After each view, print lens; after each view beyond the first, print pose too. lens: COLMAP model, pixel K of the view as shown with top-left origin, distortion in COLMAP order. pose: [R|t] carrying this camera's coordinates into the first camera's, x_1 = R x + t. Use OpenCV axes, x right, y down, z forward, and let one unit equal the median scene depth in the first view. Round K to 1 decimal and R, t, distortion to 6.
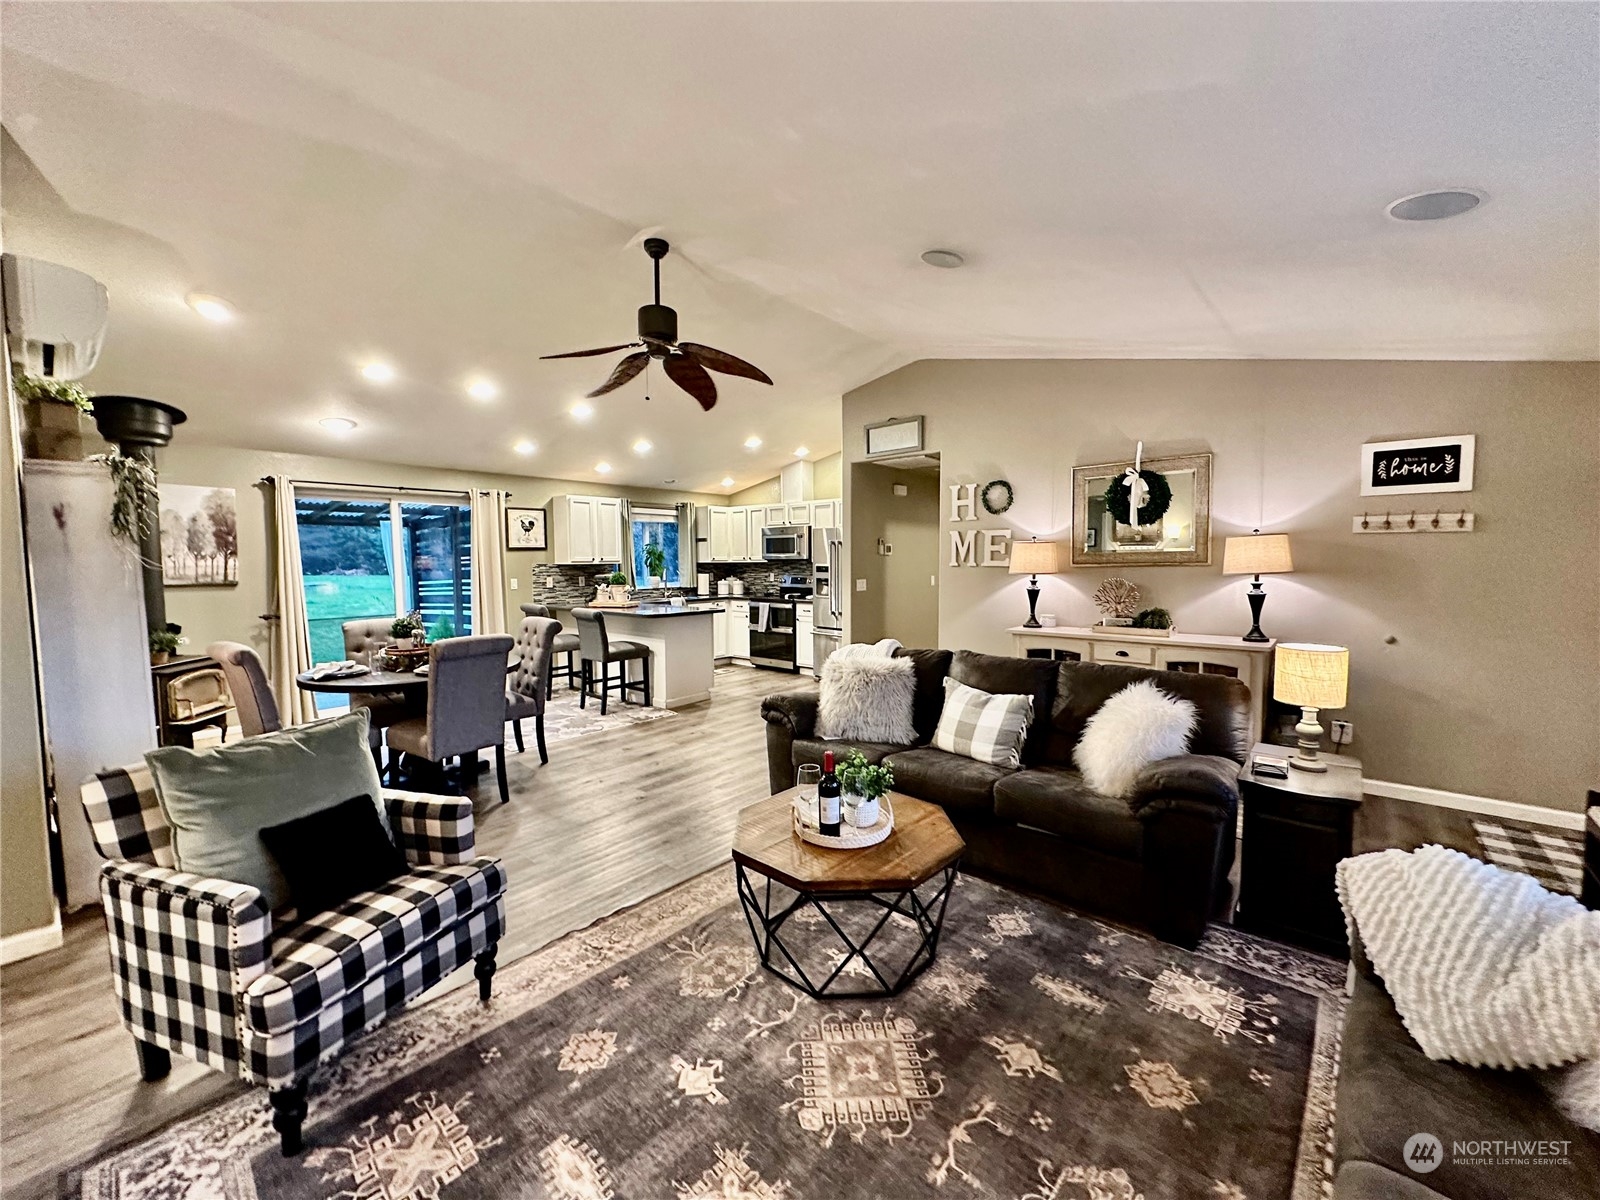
lens RADIAL K [[633.5, 0, 796.7], [0, 633.5, 601.1], [0, 0, 1]] dist [-0.001167, 0.000091]
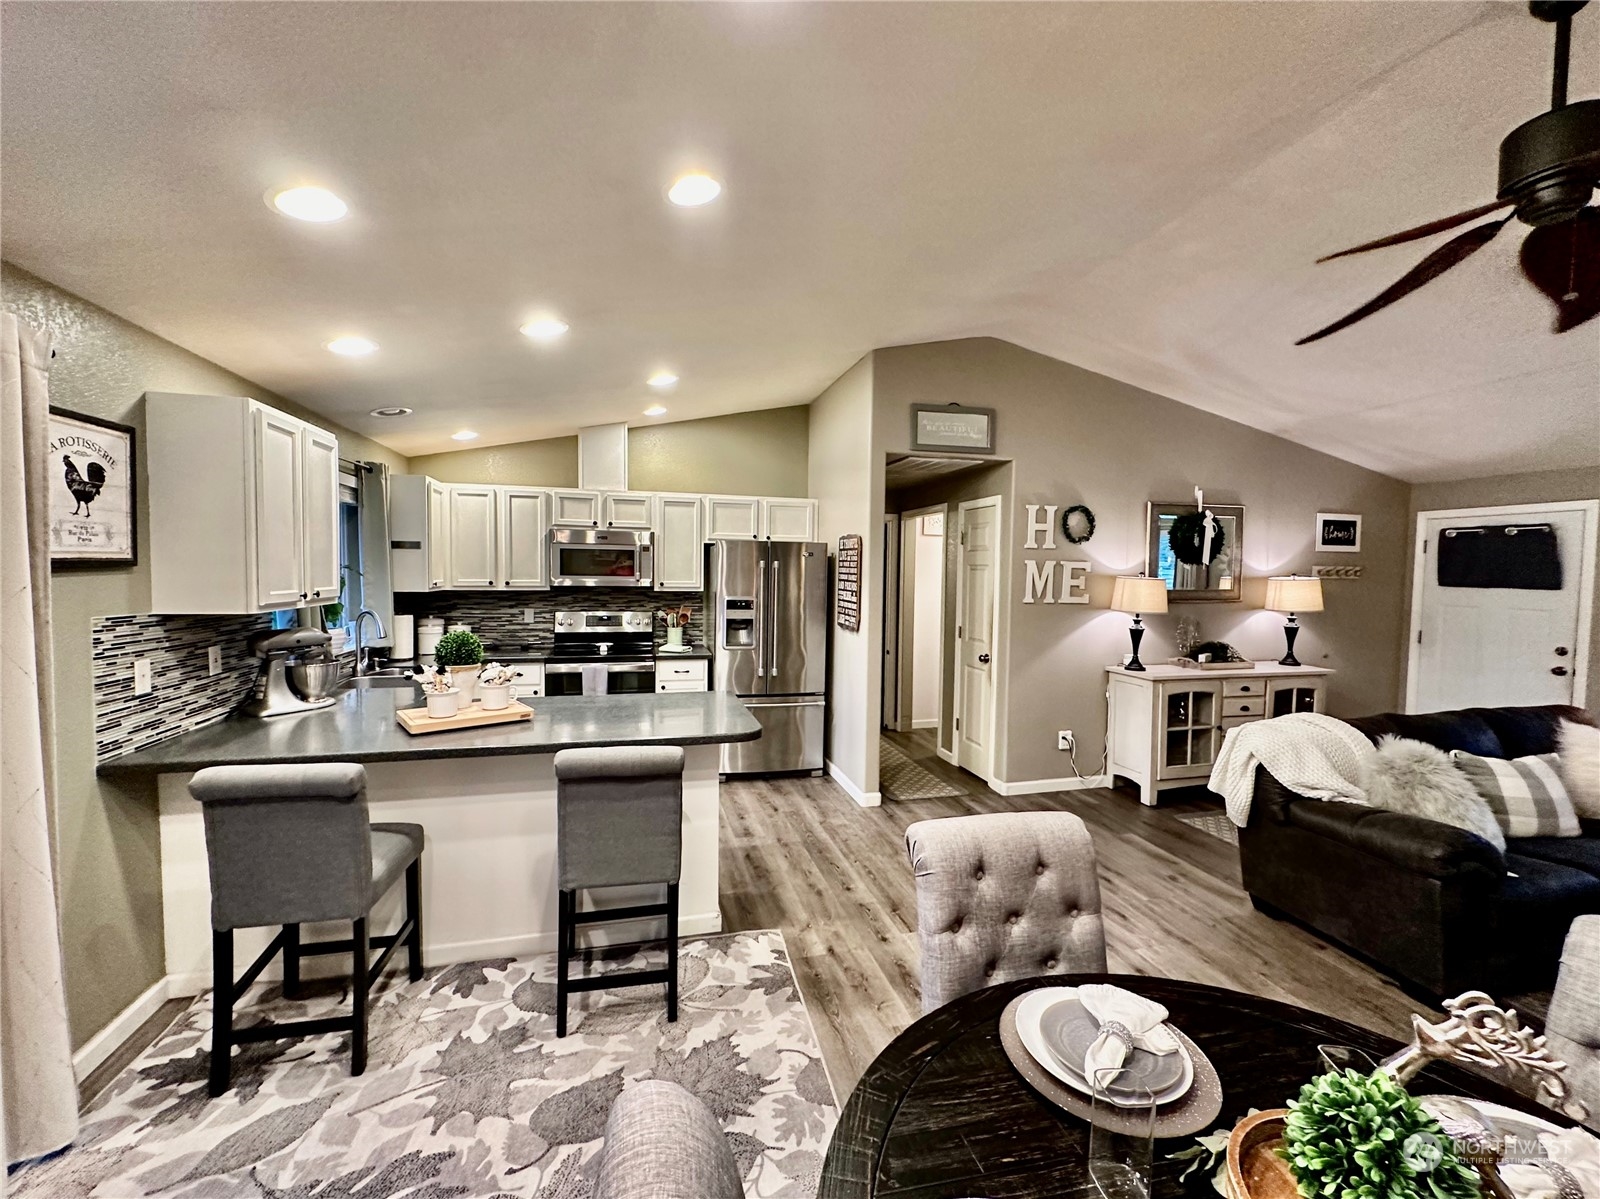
lens RADIAL K [[654.3, 0, 796.8], [0, 654.3, 598.8], [0, 0, 1]] dist [-0.001802, -0.000128]
pose [[0.574386, -0.023265, 0.818254, -0.722717], [0.036465, 0.999331, 0.002816, -0.086794], [-0.817772, 0.028221, 0.574850, 0.889749]]
